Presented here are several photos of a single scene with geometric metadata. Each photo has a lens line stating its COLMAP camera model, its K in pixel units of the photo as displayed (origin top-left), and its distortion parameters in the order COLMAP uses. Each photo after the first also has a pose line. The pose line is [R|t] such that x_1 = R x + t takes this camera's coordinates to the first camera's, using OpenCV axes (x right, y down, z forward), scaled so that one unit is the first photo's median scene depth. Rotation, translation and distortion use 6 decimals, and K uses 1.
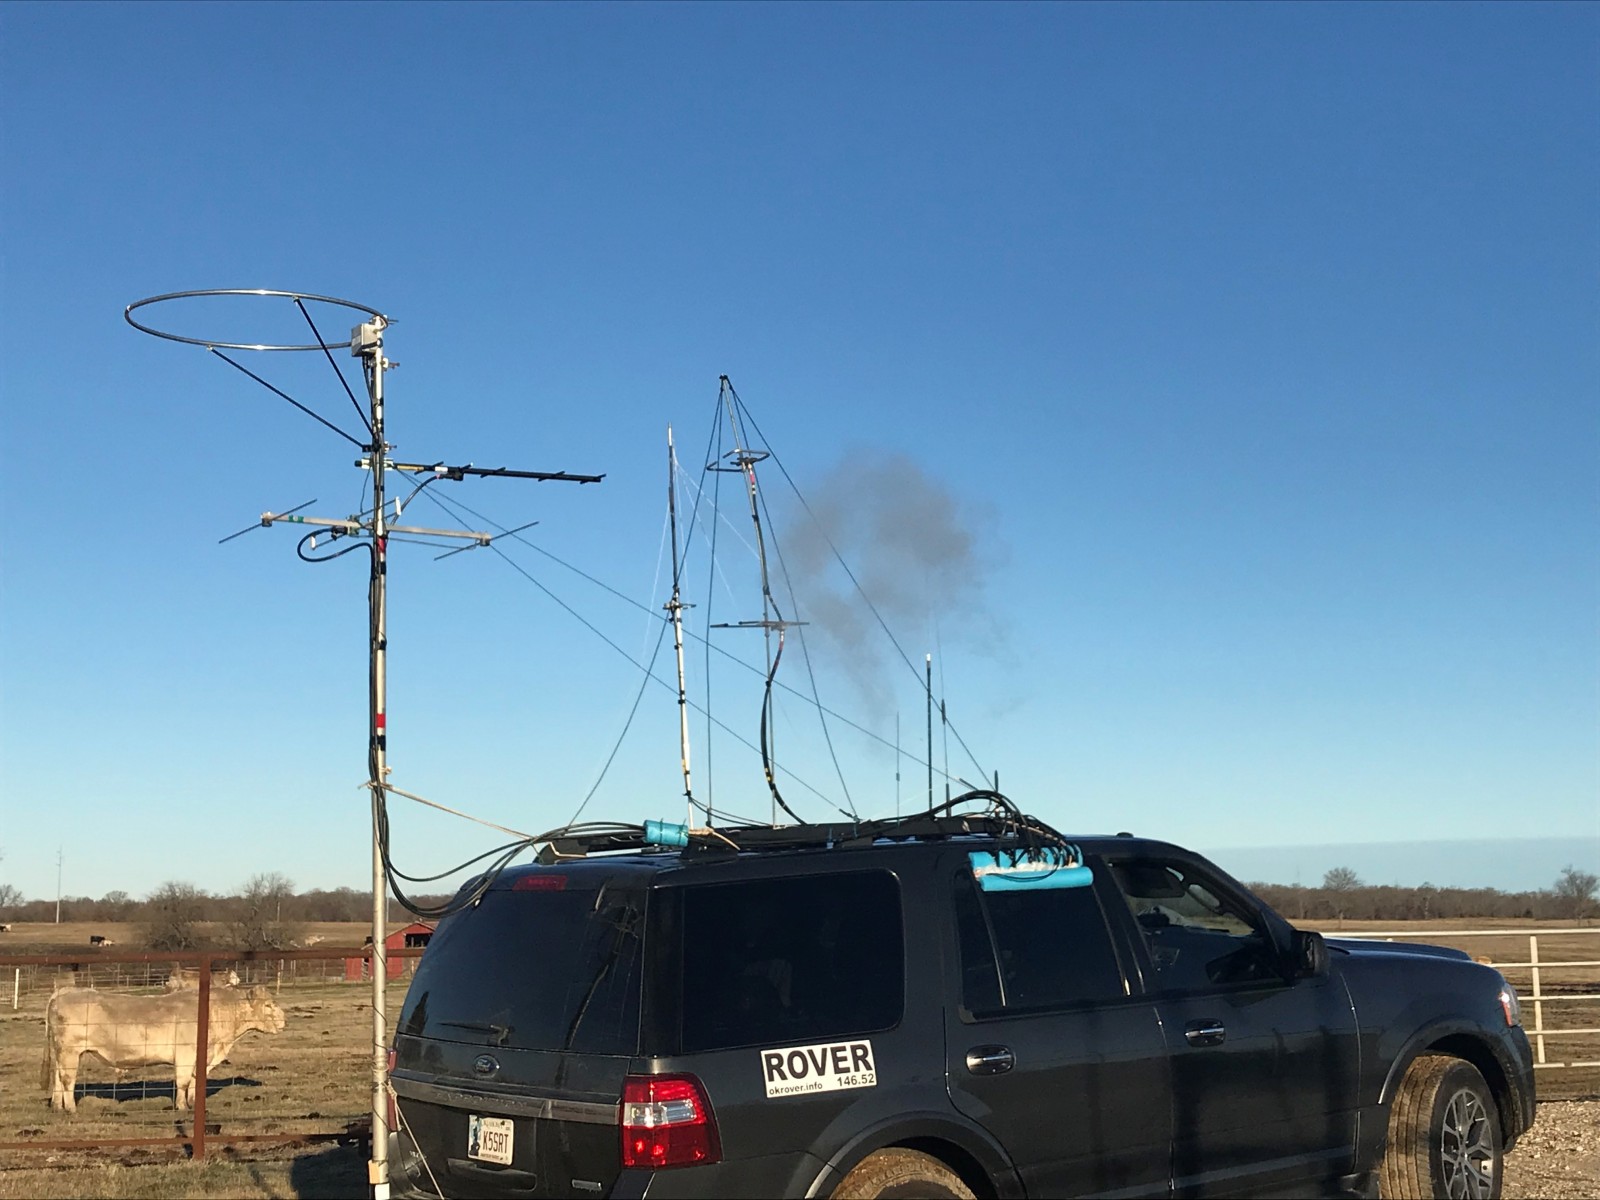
lens RADIAL K [[2294.1, 0, 801.9], [0, 2294.1, 597.1], [0, 0, 1]] dist [0.090235, 0.000000]
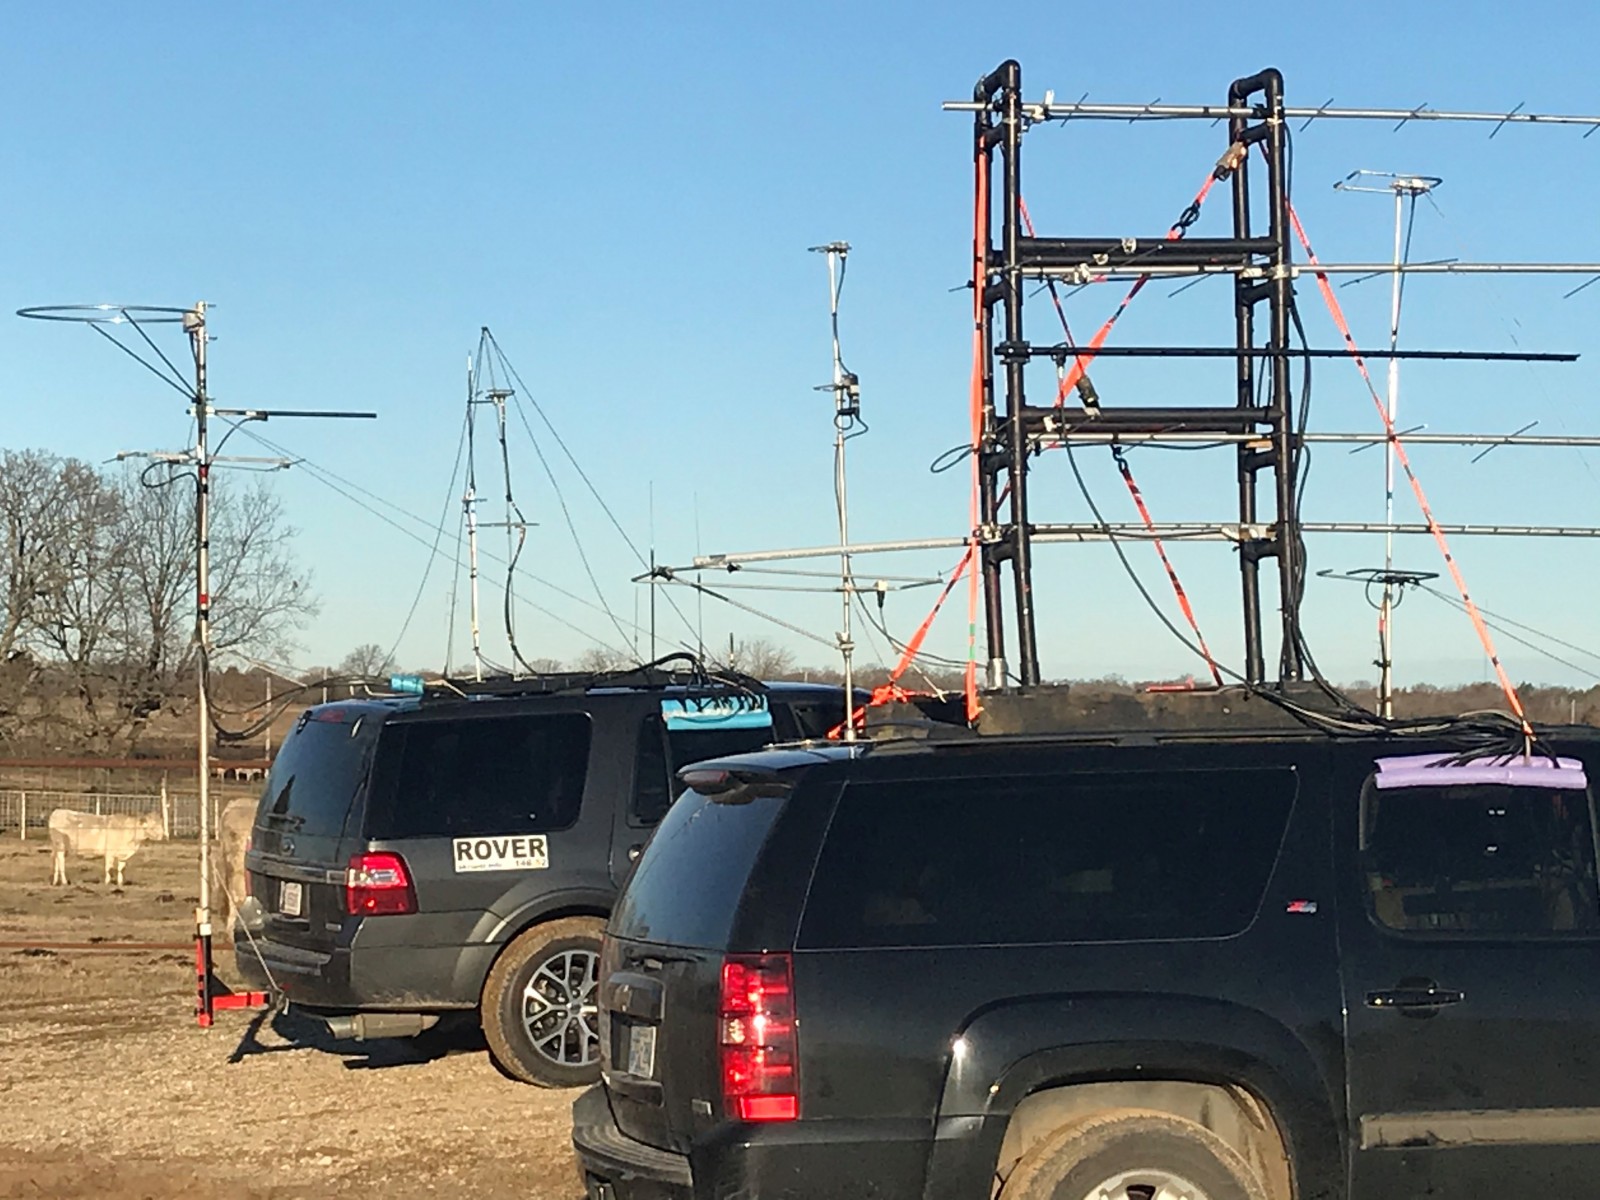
lens RADIAL K [[4260.7, 0, 799.1], [0, 4260.7, 602.2], [0, 0, 1]] dist [0.403309, 0.000000]
pose [[0.971869, 0.018294, -0.234809, 0.769731], [0.007579, 0.994033, 0.108813, -0.222282], [0.235398, -0.107532, 0.965932, -1.411420]]
